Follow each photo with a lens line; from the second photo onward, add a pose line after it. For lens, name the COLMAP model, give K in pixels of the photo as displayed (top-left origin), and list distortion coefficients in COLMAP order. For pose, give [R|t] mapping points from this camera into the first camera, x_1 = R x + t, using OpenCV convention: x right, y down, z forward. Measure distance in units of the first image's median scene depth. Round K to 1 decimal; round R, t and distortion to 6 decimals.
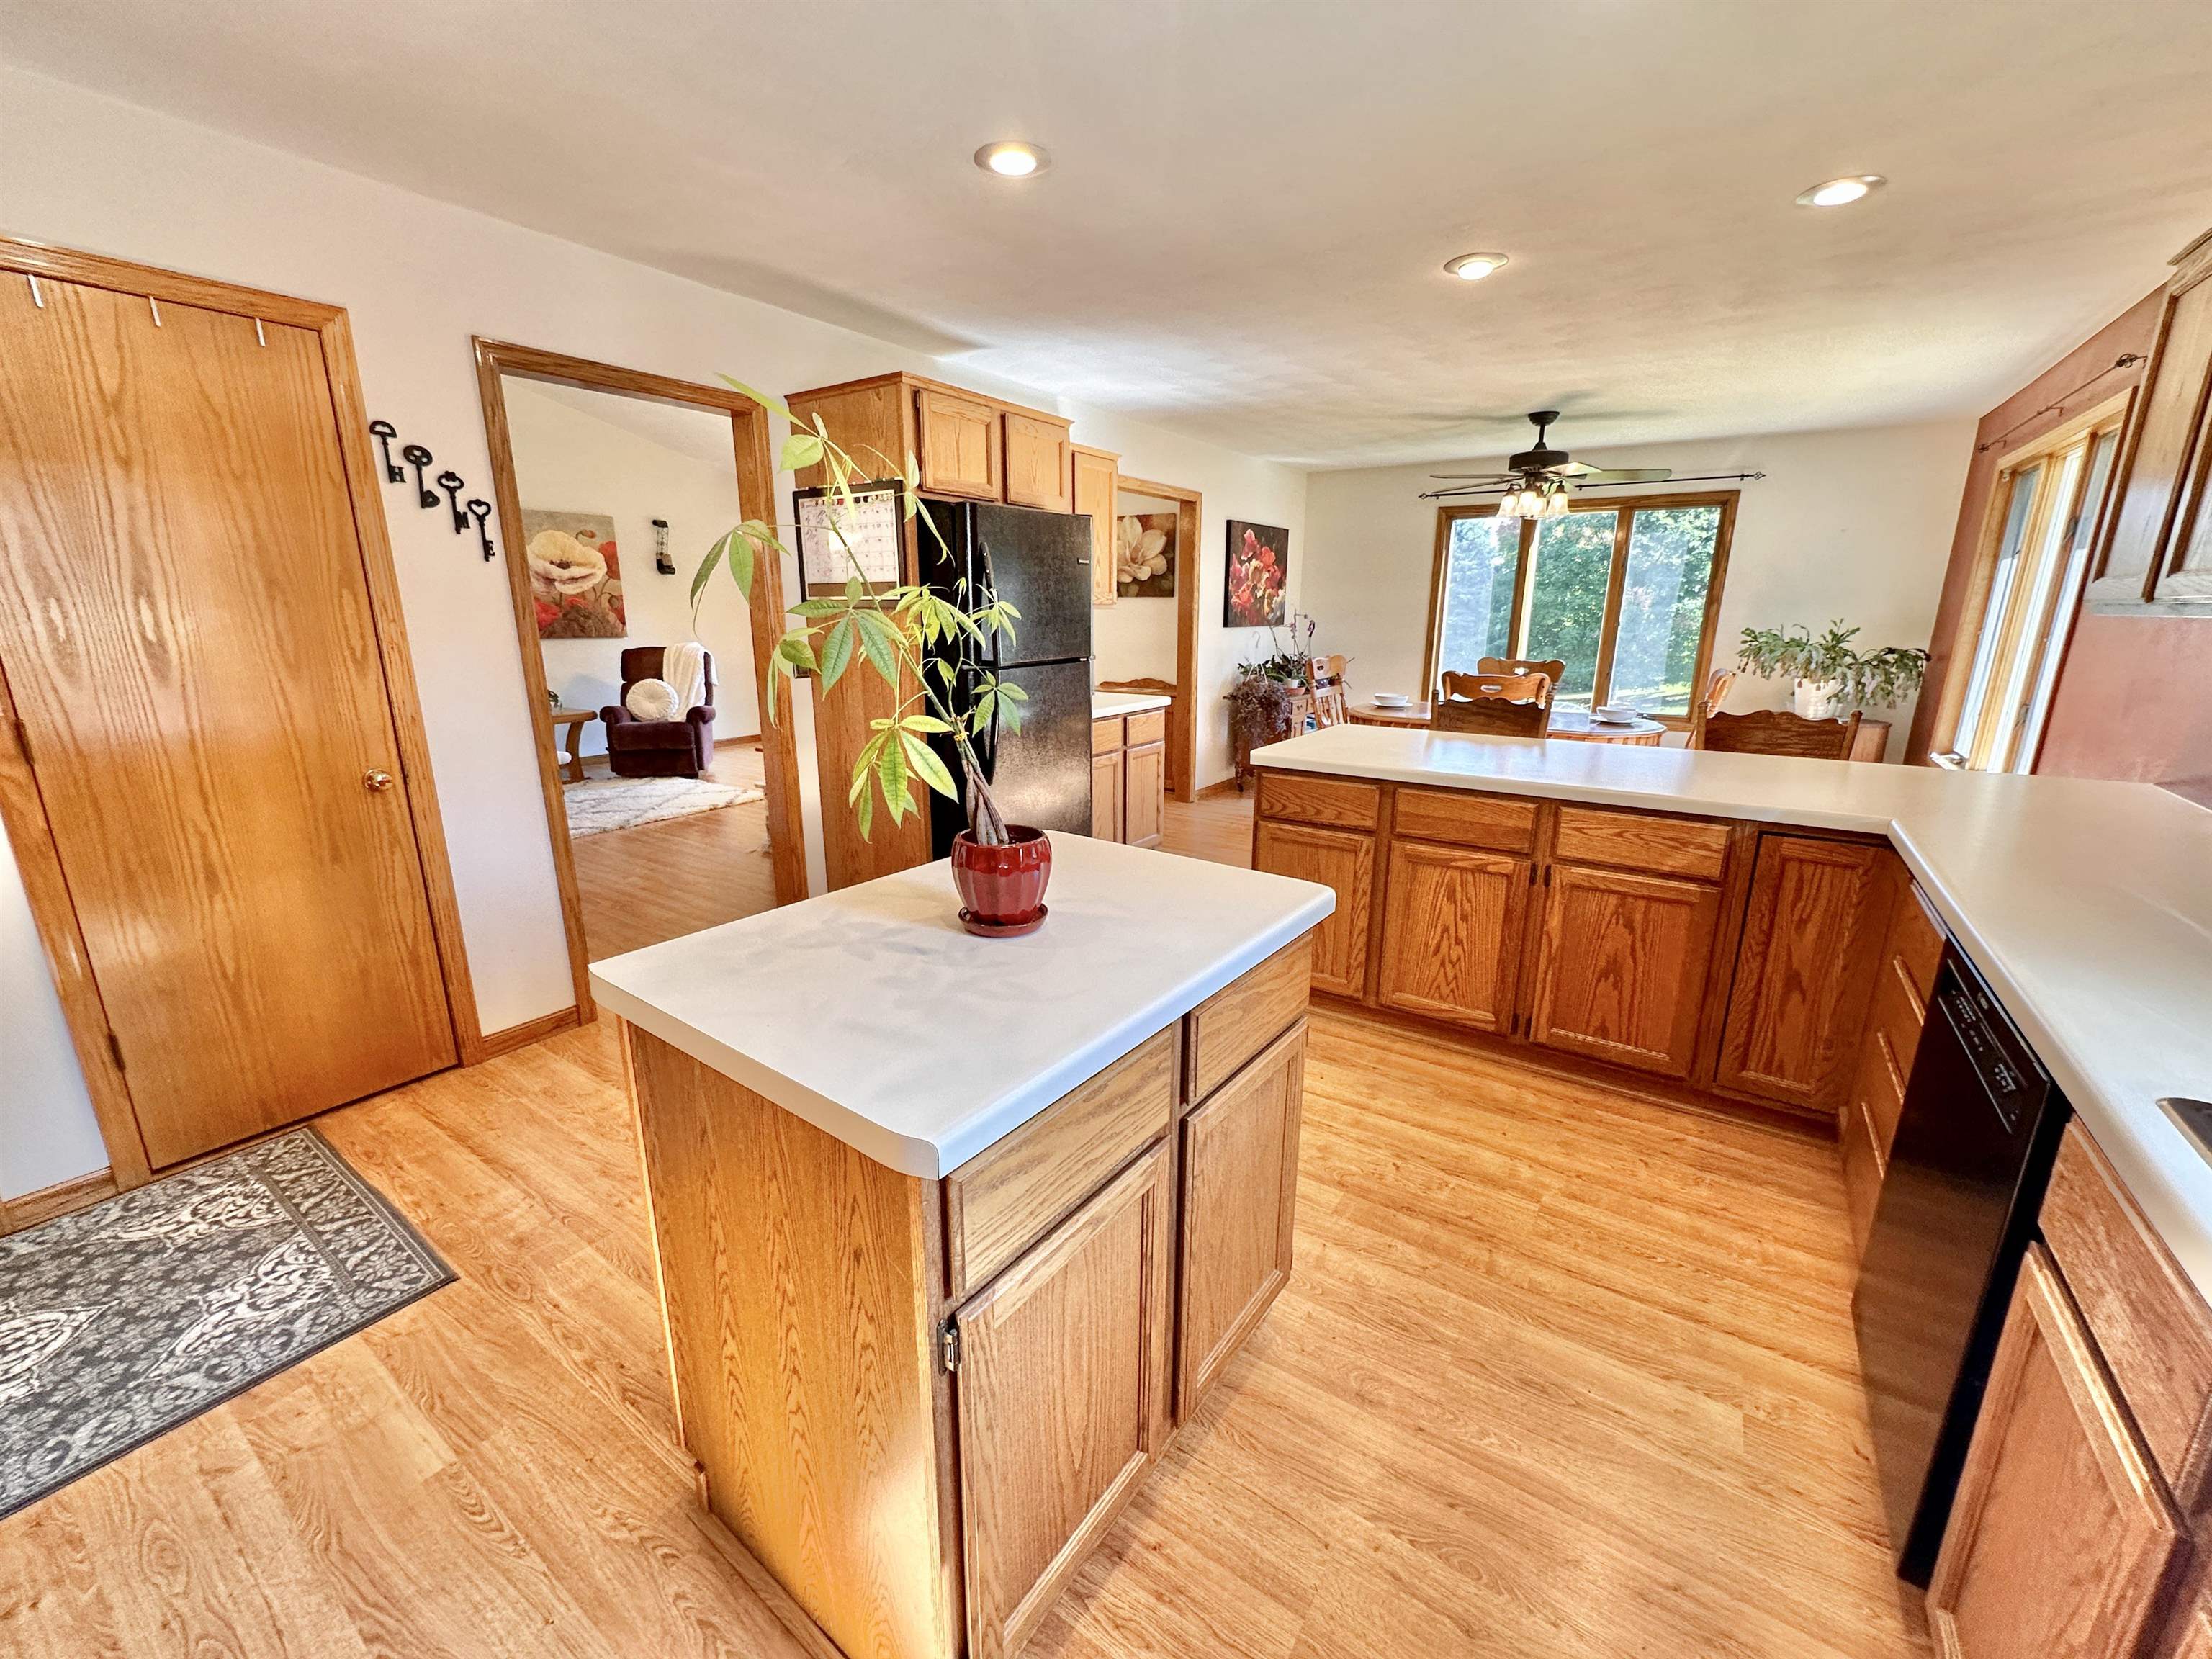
lens RADIAL K [[885.5, 0, 1107.3], [0, 885.5, 829.4], [0, 0, 1]] dist [-0.000363, 0.000107]
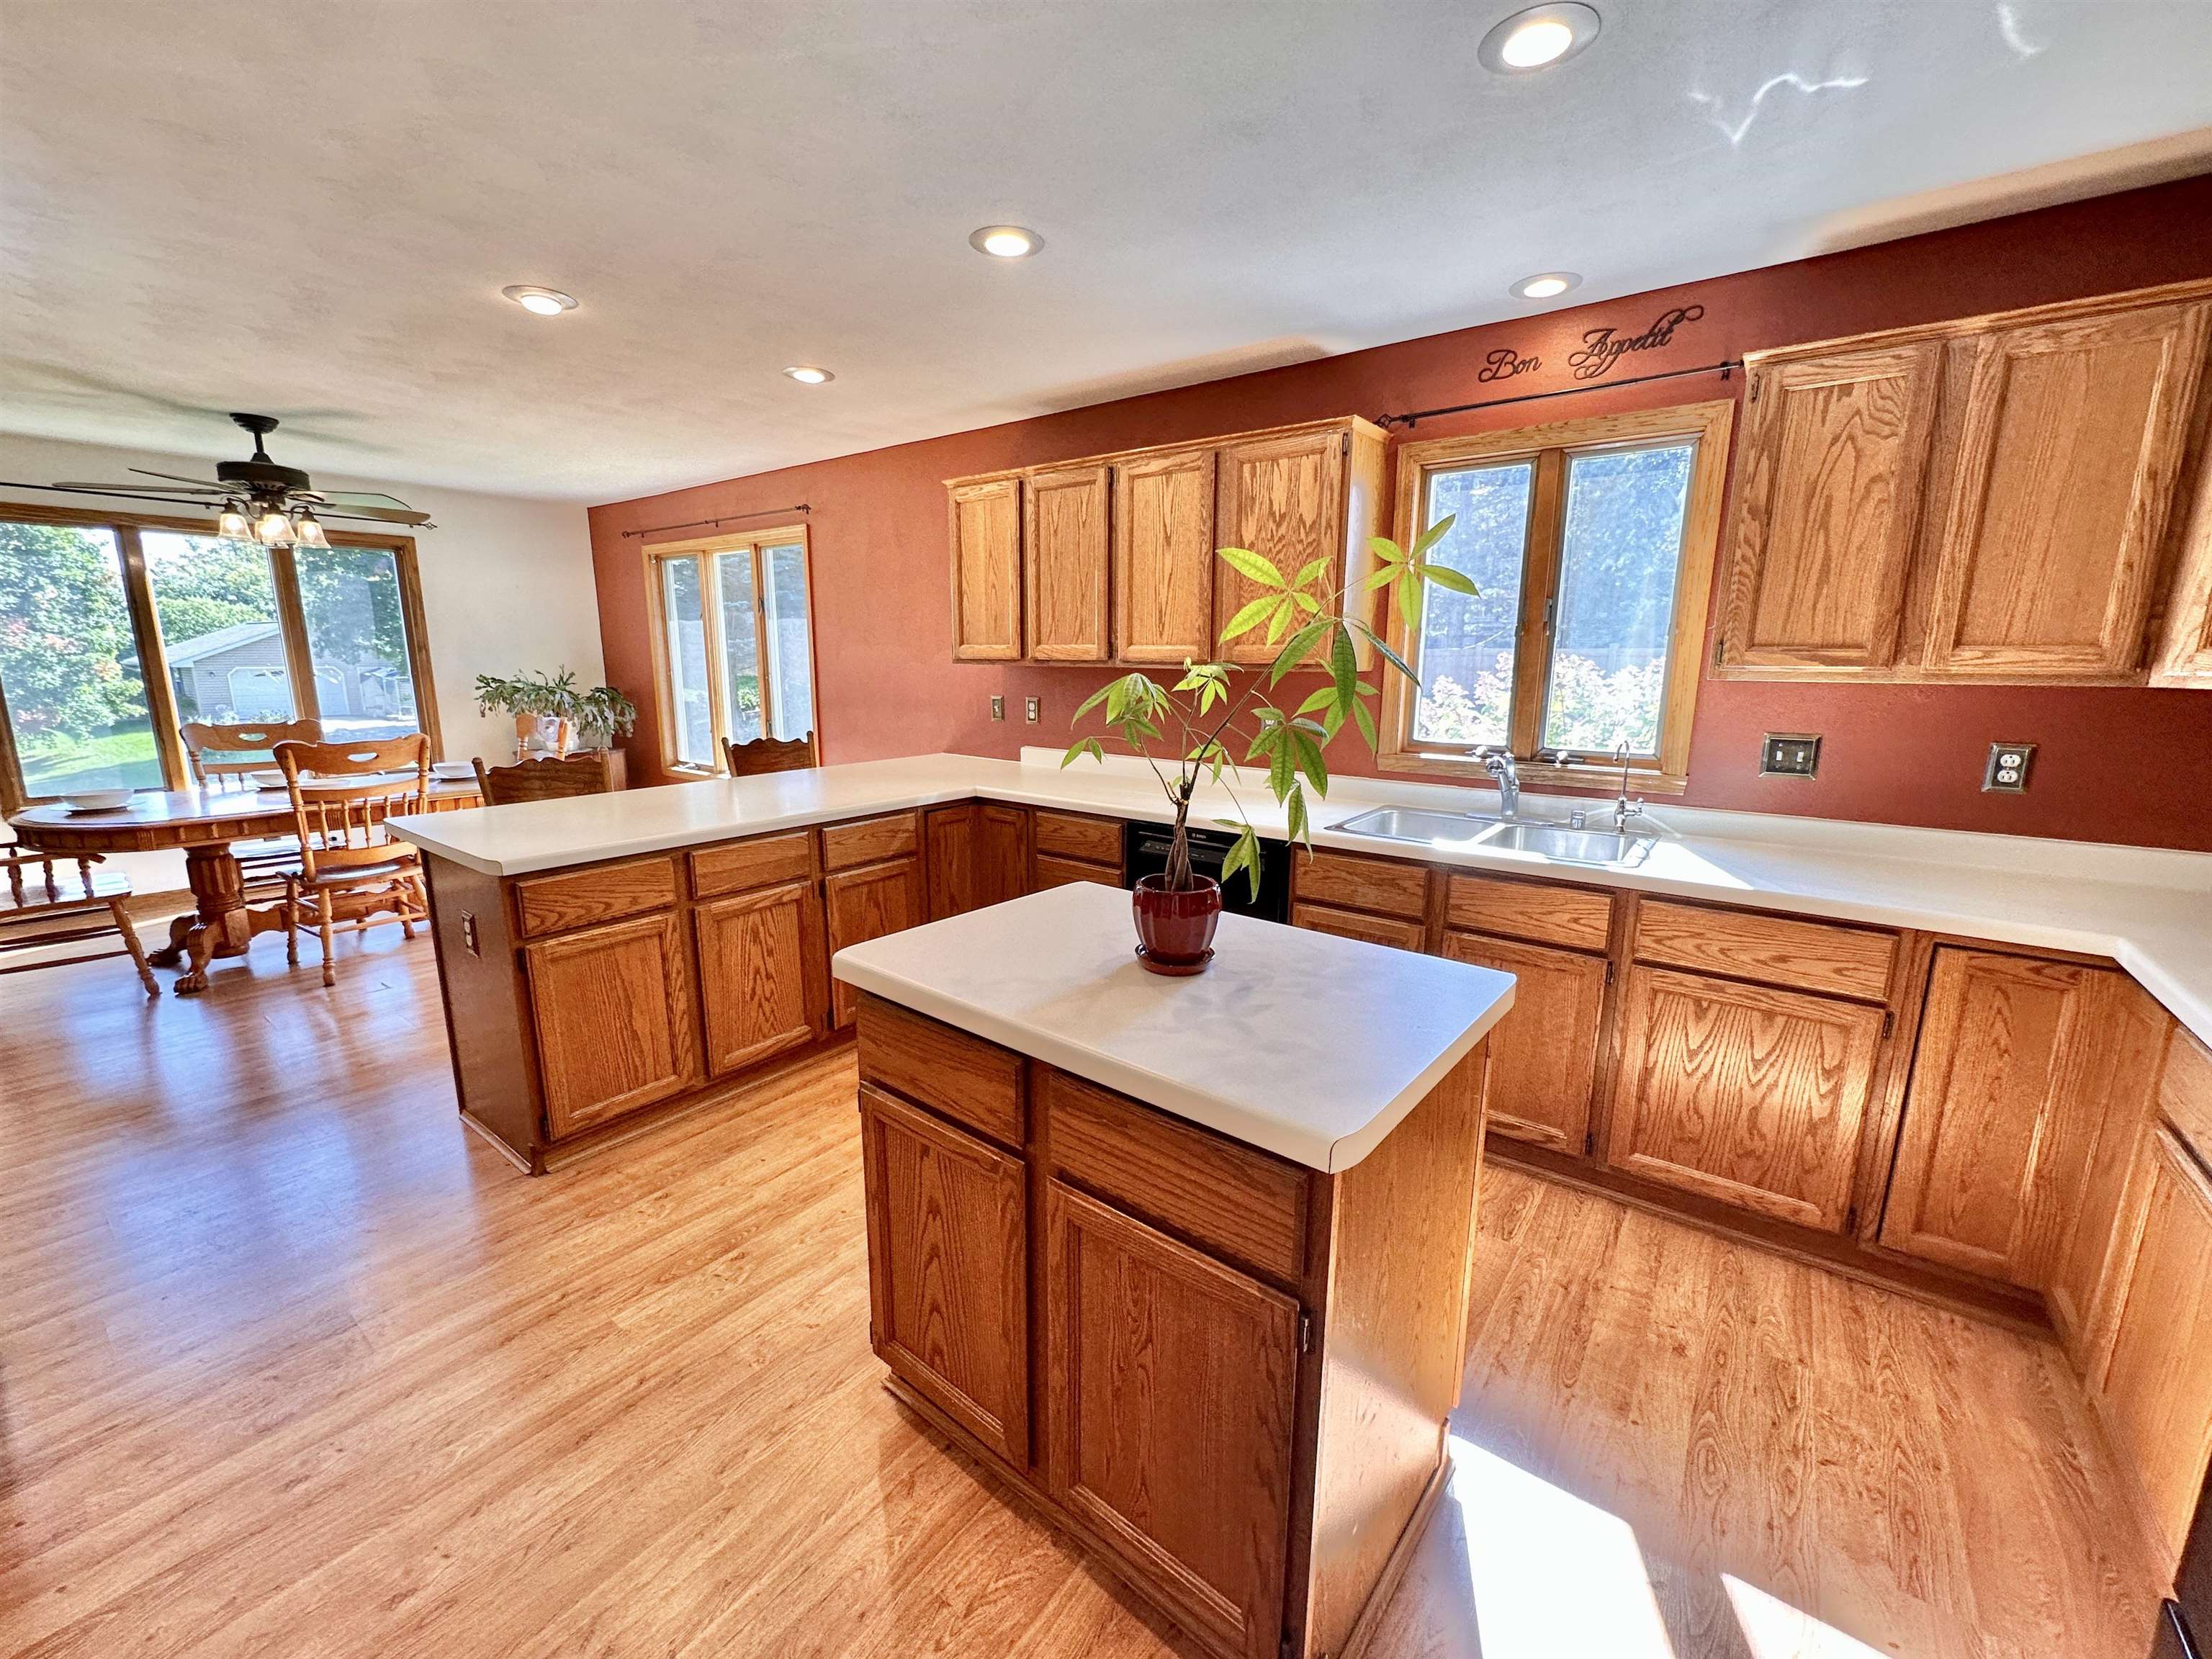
lens RADIAL K [[885.5, 0, 1107.3], [0, 885.5, 829.4], [0, 0, 1]] dist [-0.000363, 0.000107]
pose [[0.053221, -0.197828, 0.978791, -0.229539], [0.239050, 0.954204, 0.179861, -0.053241], [-0.969548, 0.224407, 0.098075, 0.184054]]
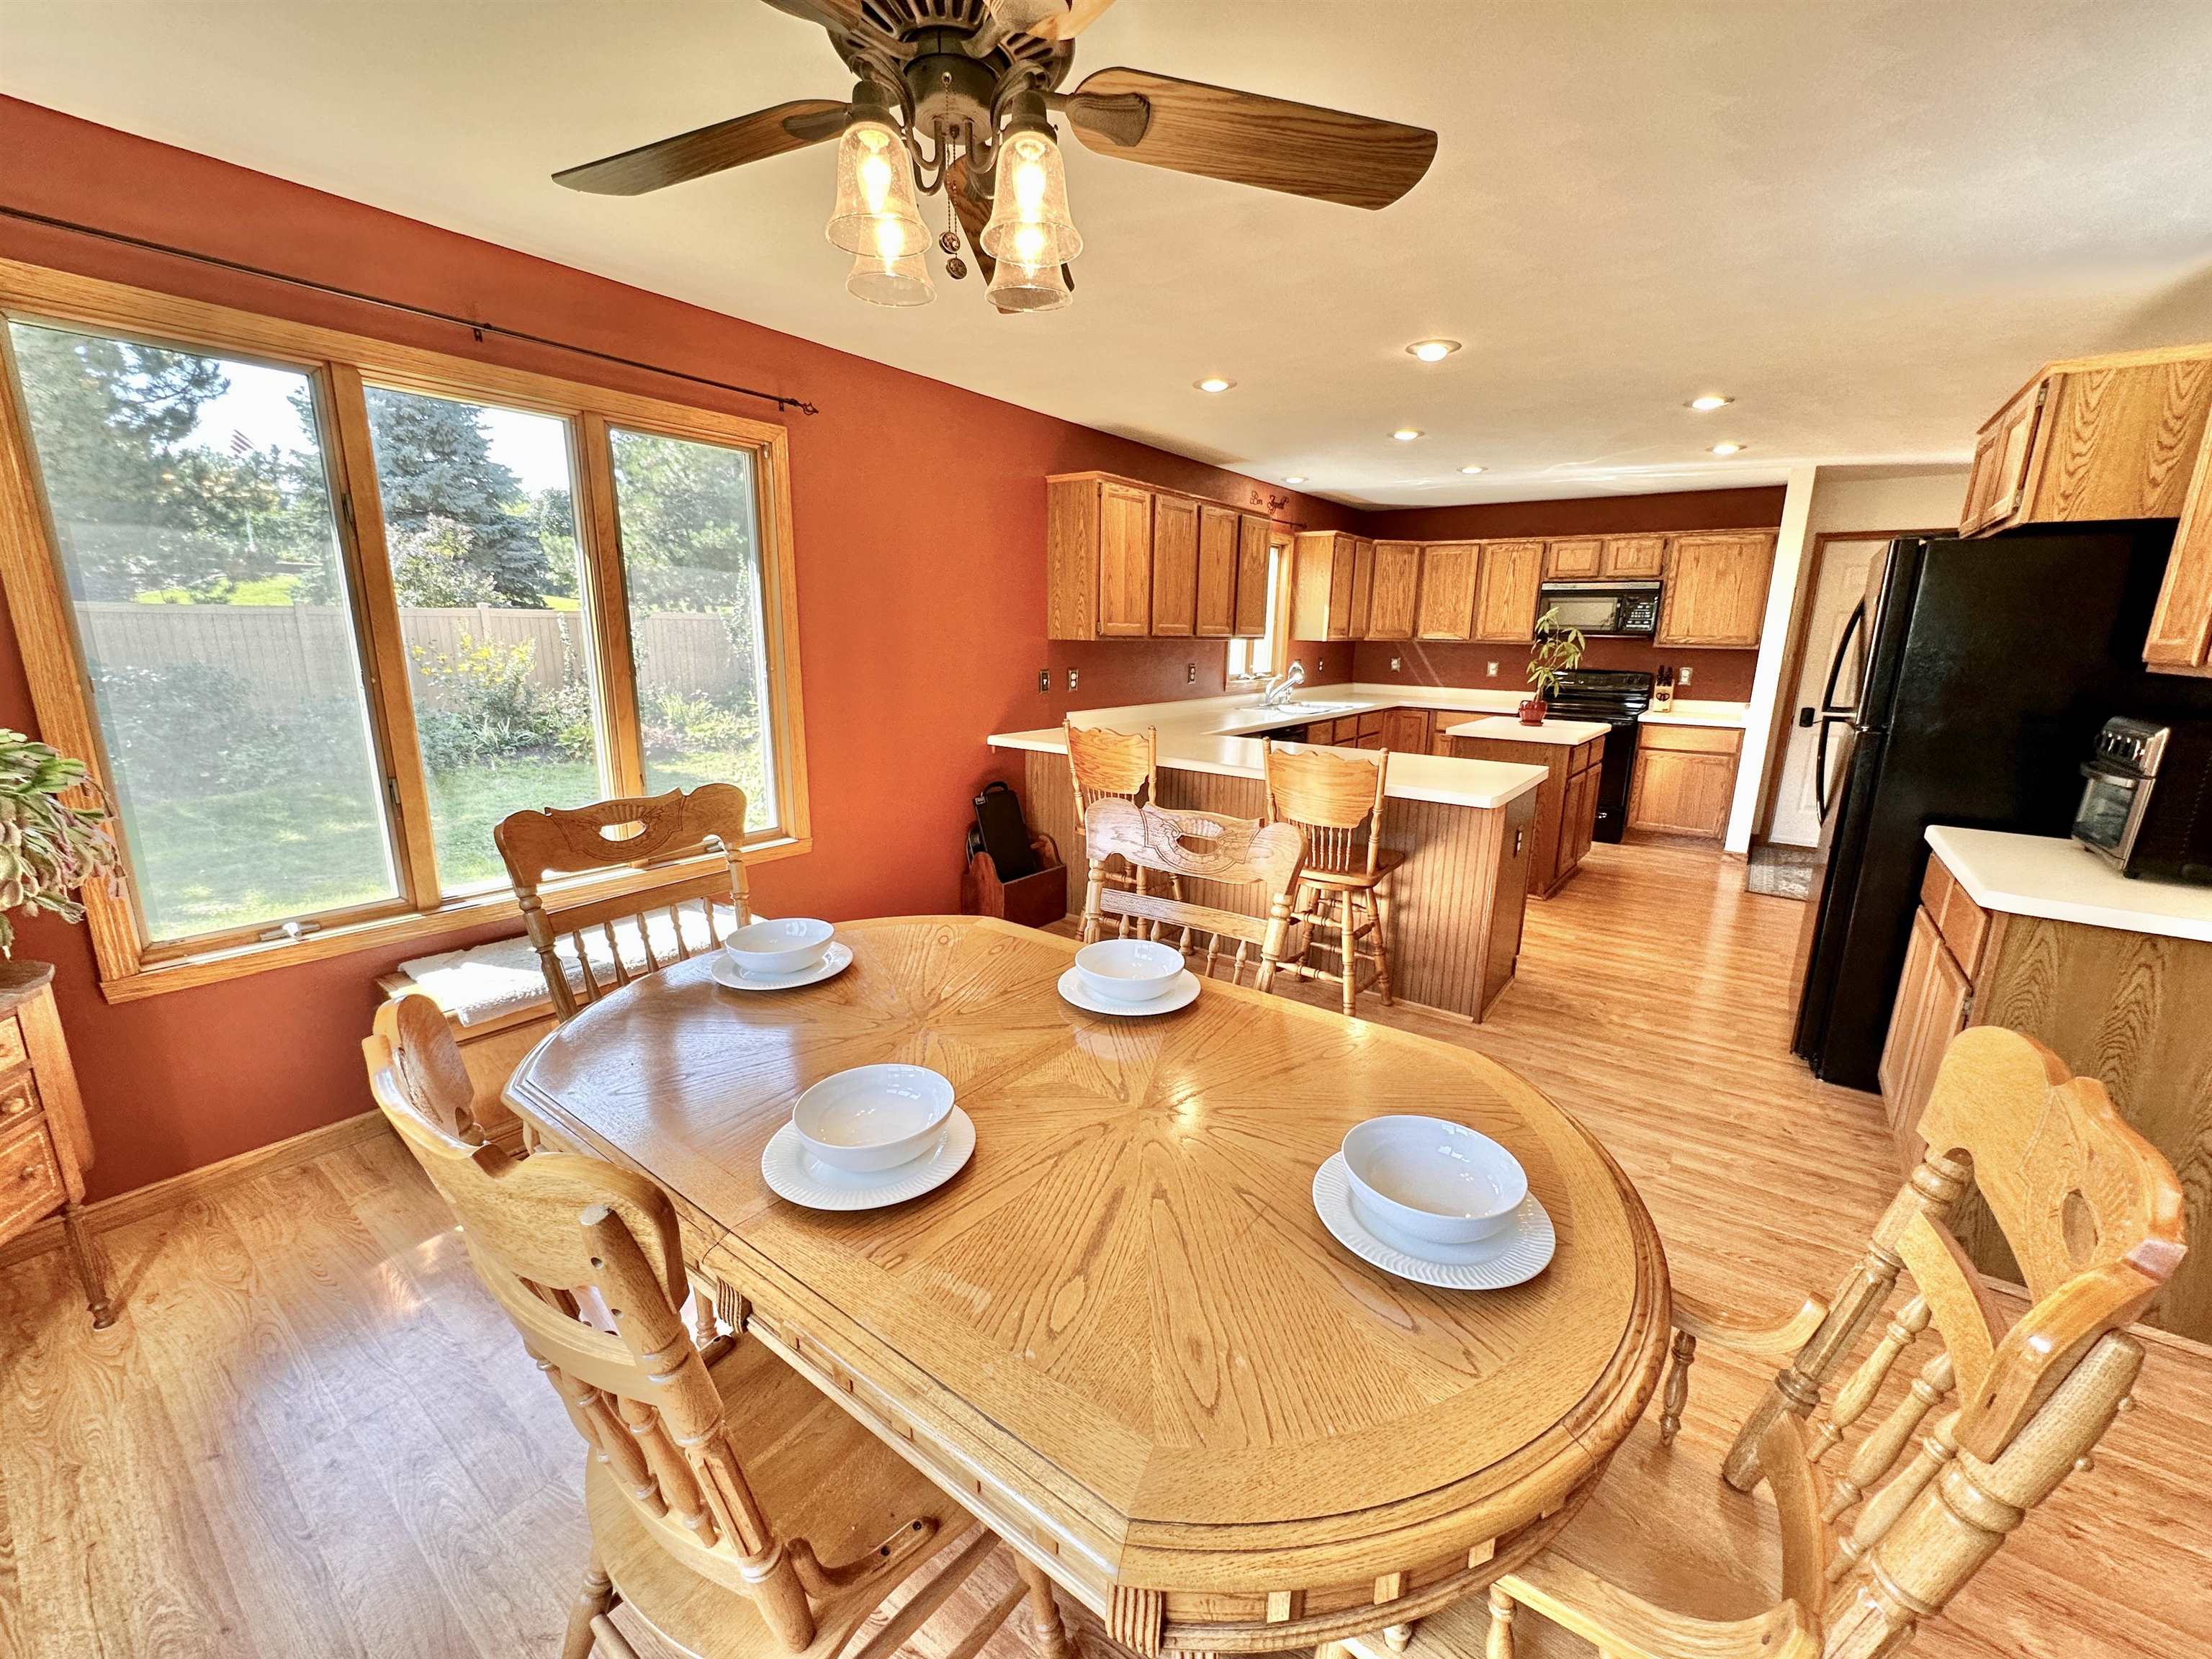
lens RADIAL K [[885.5, 0, 1107.3], [0, 885.5, 829.4], [0, 0, 1]] dist [-0.000363, 0.000107]
pose [[-0.999043, -0.029421, 0.032378, 0.311924], [-0.011606, 0.891813, 0.452255, -0.237515], [-0.042180, 0.451446, -0.891301, 0.925830]]
